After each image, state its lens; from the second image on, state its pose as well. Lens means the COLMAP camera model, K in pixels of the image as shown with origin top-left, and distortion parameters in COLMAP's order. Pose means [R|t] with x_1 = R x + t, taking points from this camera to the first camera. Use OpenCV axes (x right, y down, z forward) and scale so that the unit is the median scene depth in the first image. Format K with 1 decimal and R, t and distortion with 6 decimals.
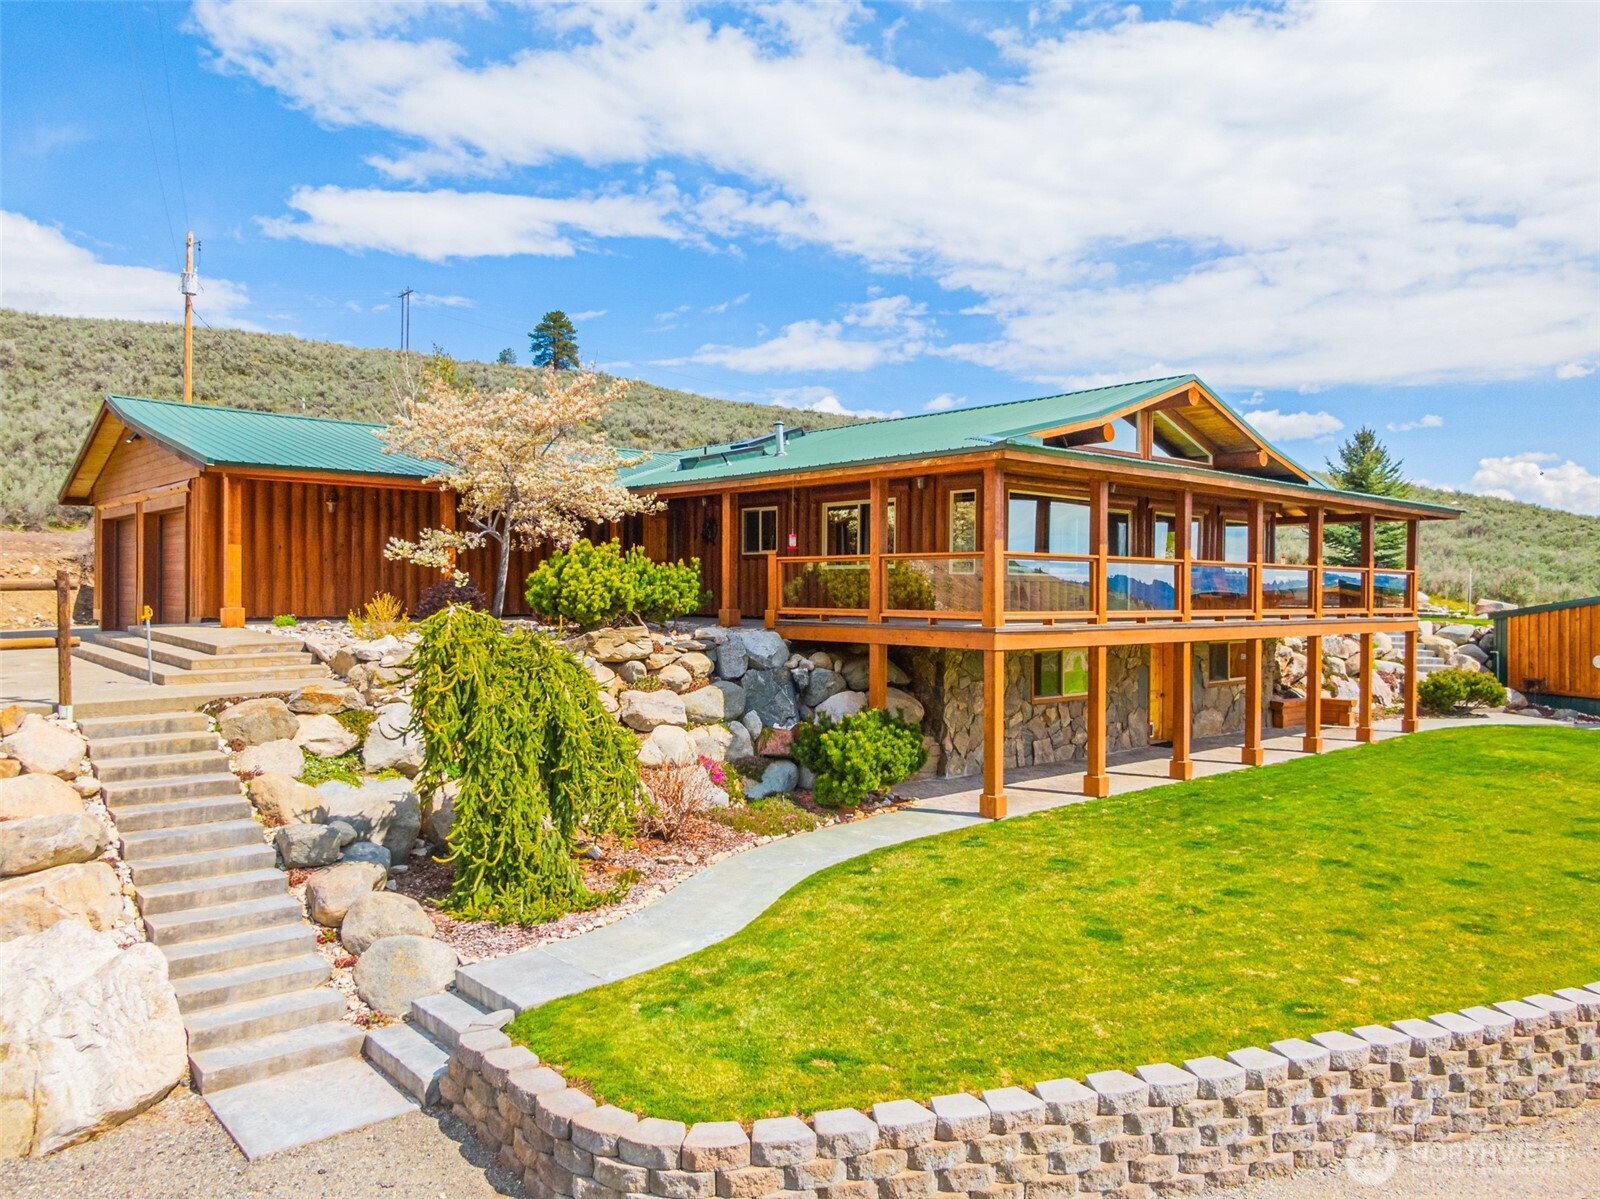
lens RADIAL K [[1124.6, 0, 800.0], [0, 1124.6, 599.5], [0, 0, 1]] dist [0.007474, 0.001330]
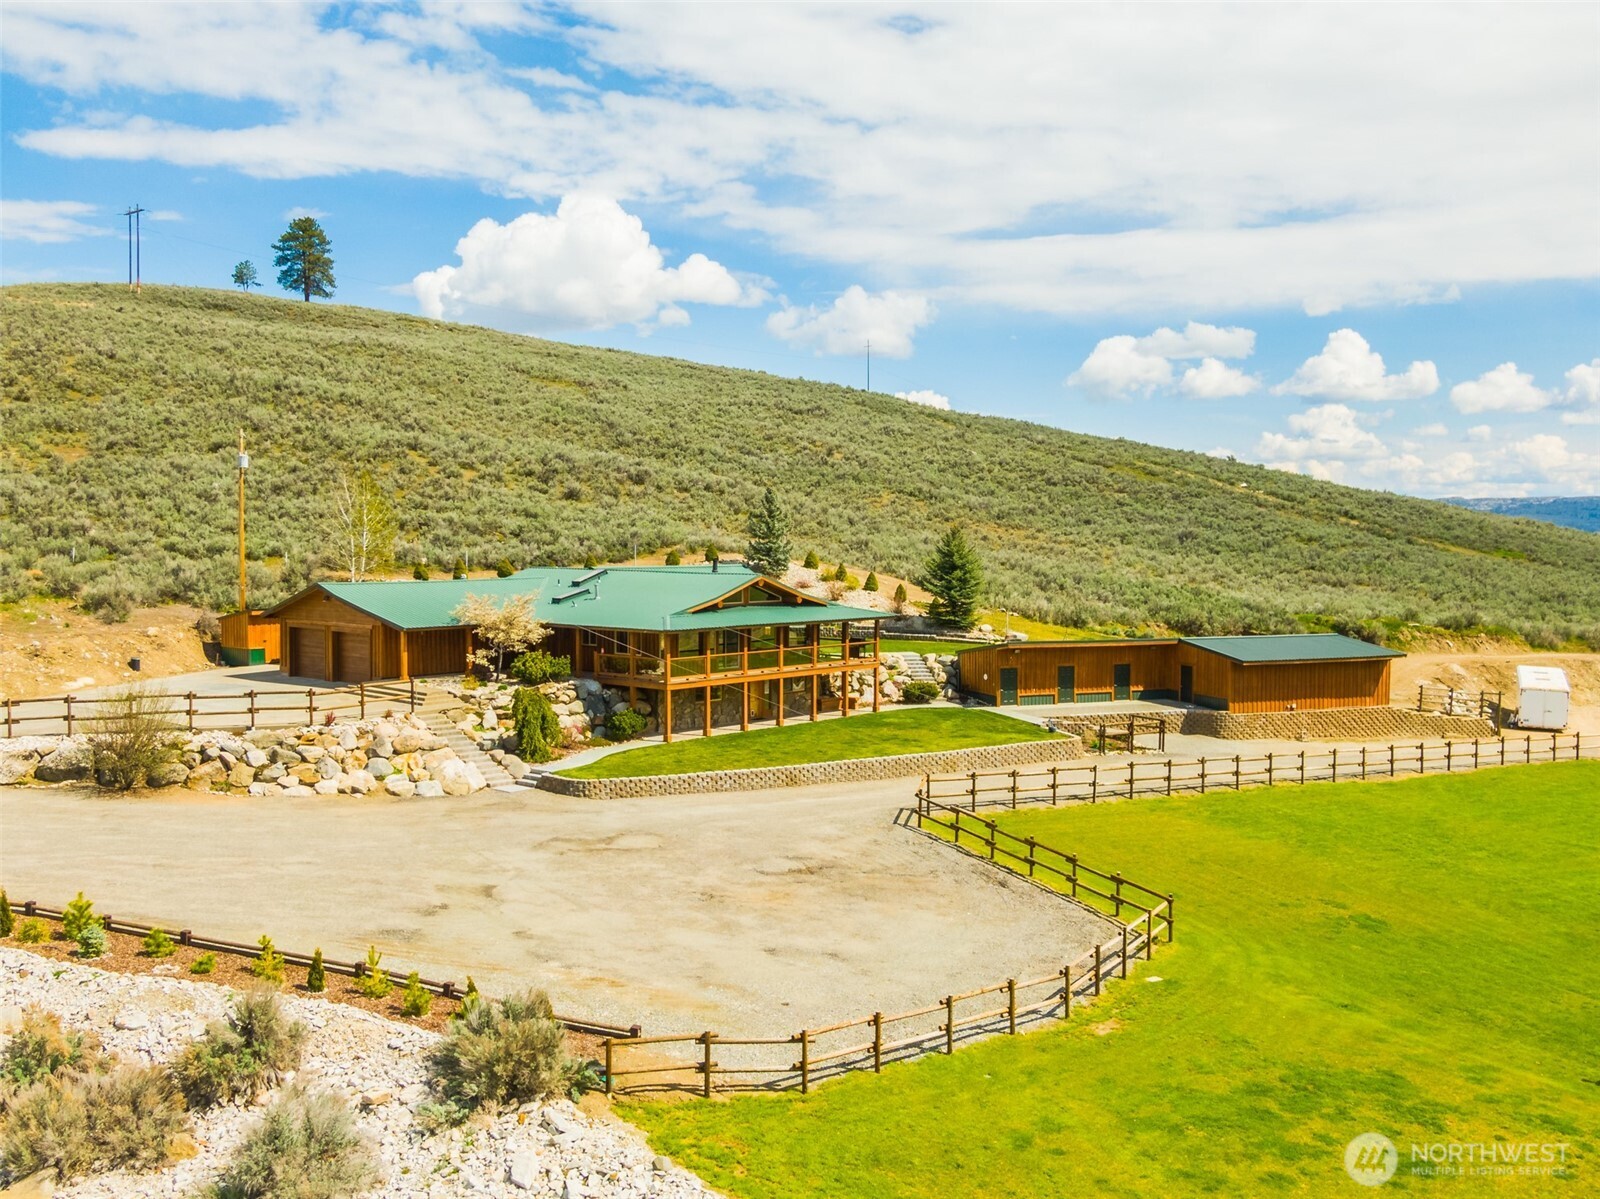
lens RADIAL K [[1616.0, 0, 800.0], [0, 1616.0, 599.5], [0, 0, 1]] dist [-0.005358, -0.009334]
pose [[0.992781, -0.008879, 0.119610, -0.000095], [0.003570, 0.999002, 0.044529, -0.375525], [-0.119886, -0.043780, 0.991822, -3.246139]]
